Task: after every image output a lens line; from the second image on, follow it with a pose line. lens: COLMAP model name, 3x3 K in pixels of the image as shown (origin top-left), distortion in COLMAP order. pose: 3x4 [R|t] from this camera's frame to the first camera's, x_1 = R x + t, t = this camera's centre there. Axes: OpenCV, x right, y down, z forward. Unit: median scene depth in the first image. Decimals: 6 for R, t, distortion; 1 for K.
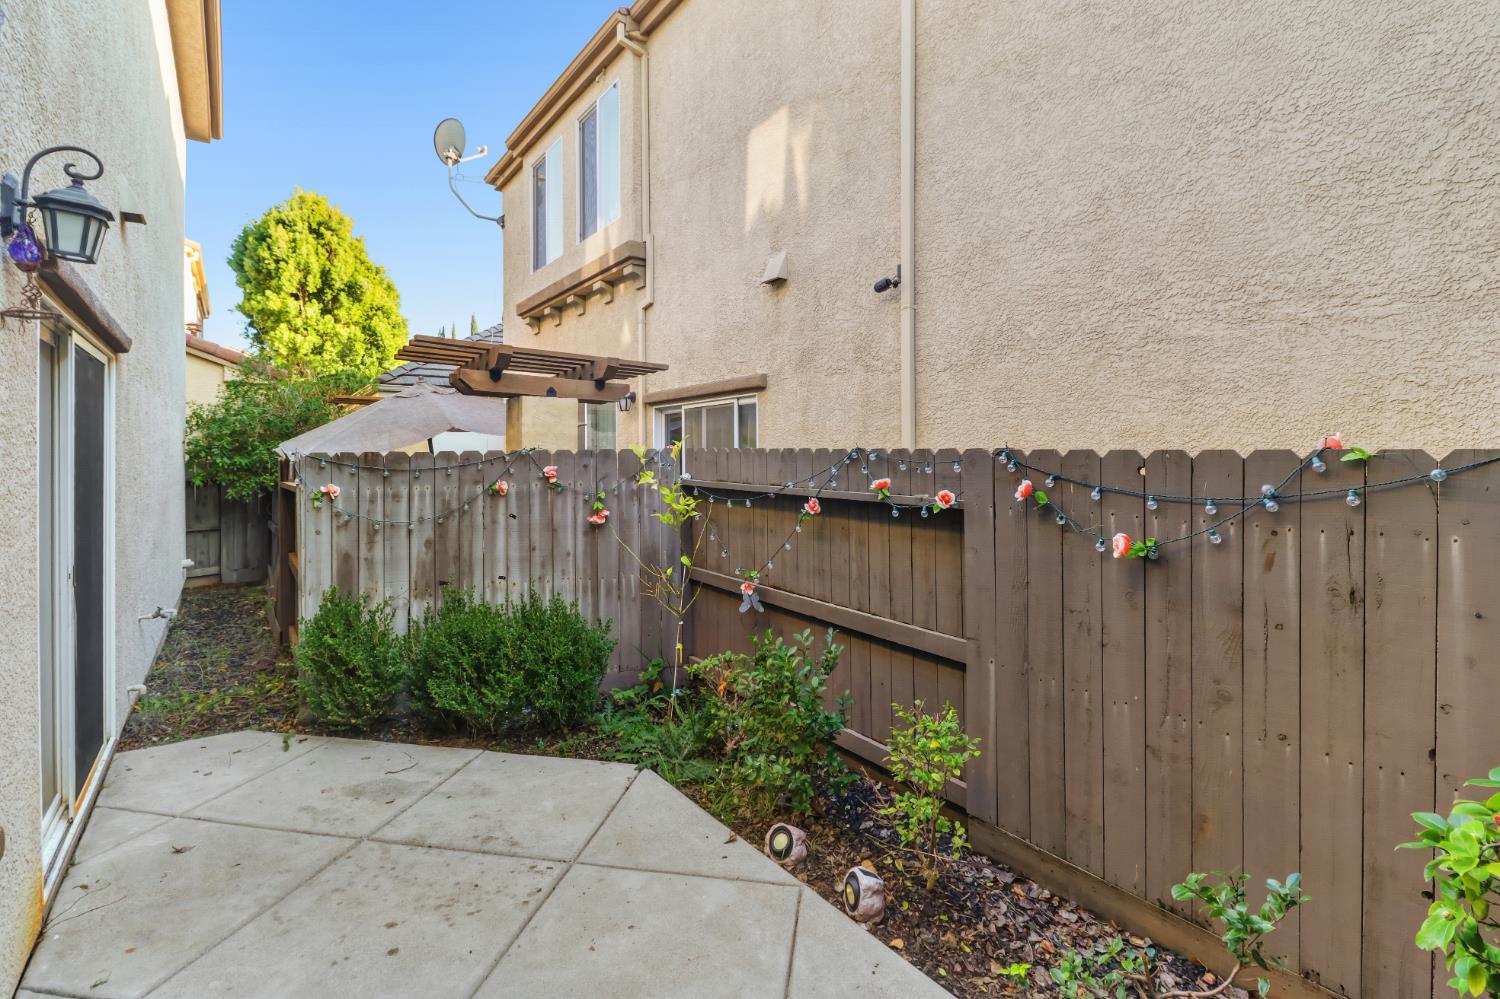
lens RADIAL K [[706.4, 0, 754.4], [0, 706.4, 465.2], [0, 0, 1]] dist [0.003122, -0.000502]
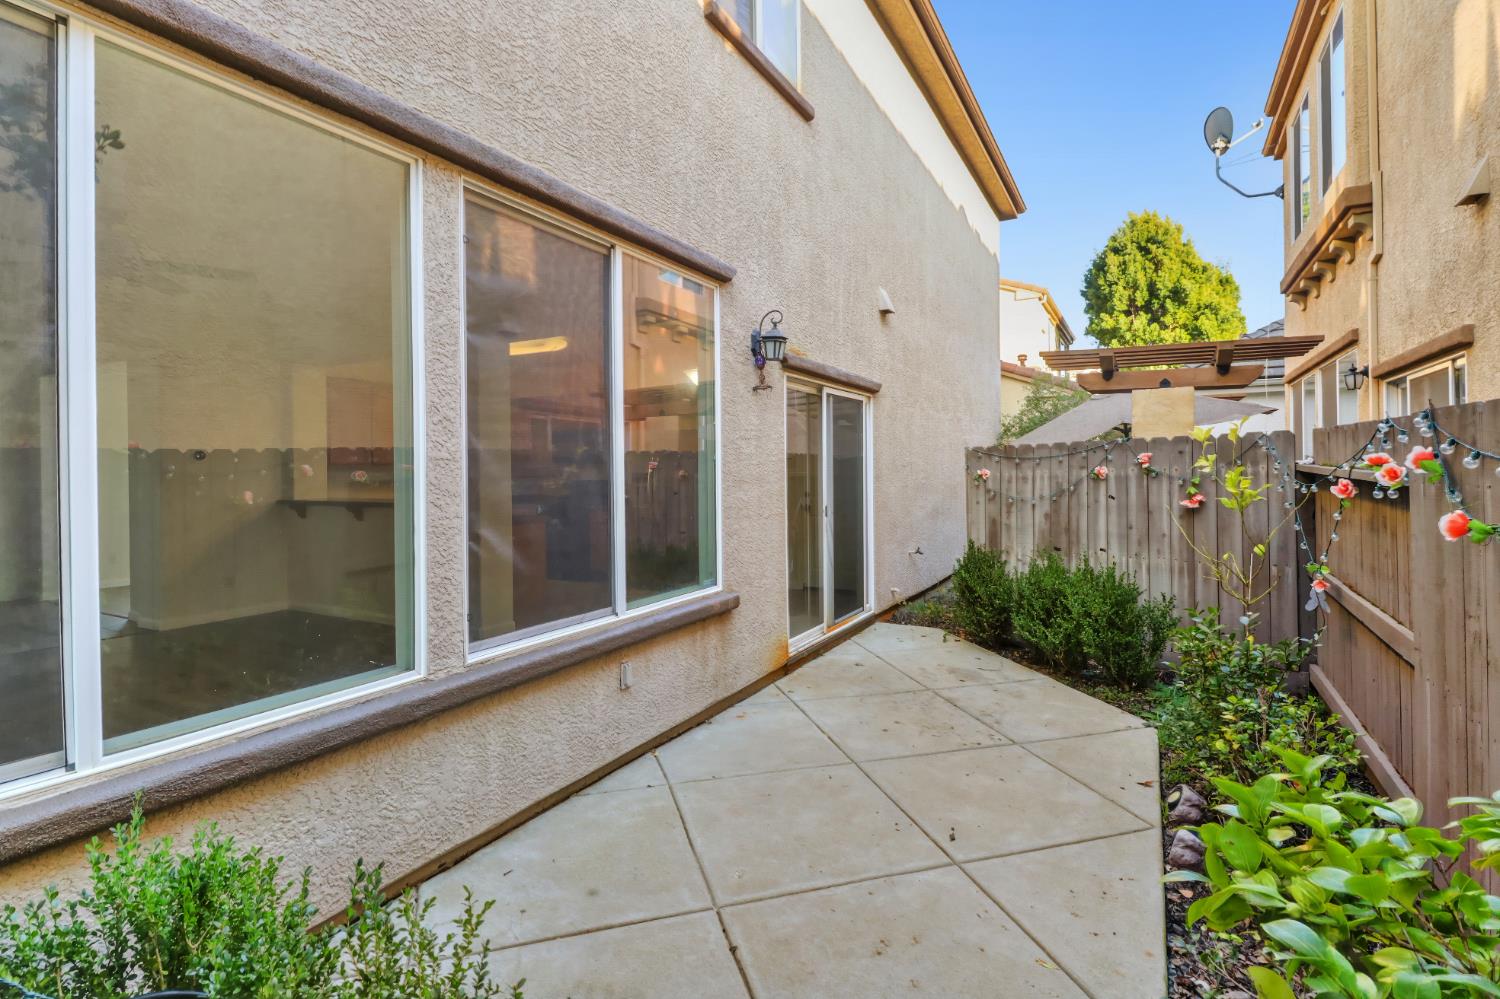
lens RADIAL K [[708.9, 0, 755.2], [0, 708.9, 472.1], [0, 0, 1]] dist [-0.000509, -0.000872]
pose [[0.421074, -0.000313, -0.907026, 0.452209], [0.005817, 0.999980, 0.002355, 0.025191], [0.907008, -0.006268, 0.421067, -0.006443]]
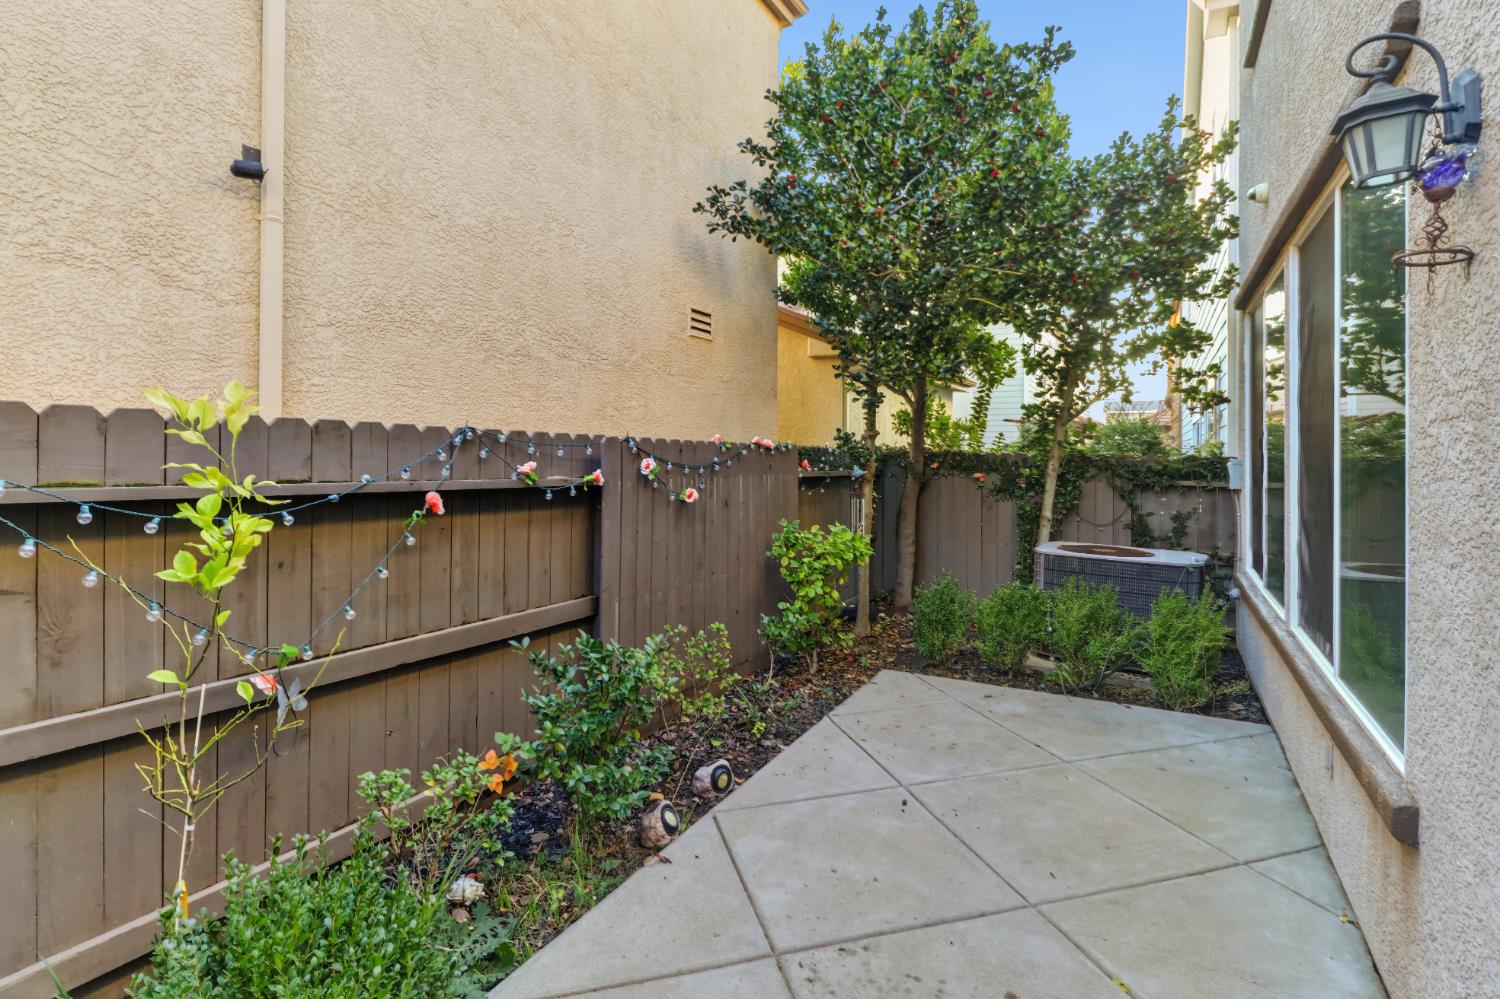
lens RADIAL K [[707.7, 0, 750.0], [0, 707.7, 443.8], [0, 0, 1]] dist [0.001012, -0.000086]
pose [[-0.416997, 0.004526, 0.908897, -0.577480], [-0.003141, 0.999974, -0.006420, -0.000033], [-0.908903, -0.005532, -0.416972, 0.814943]]
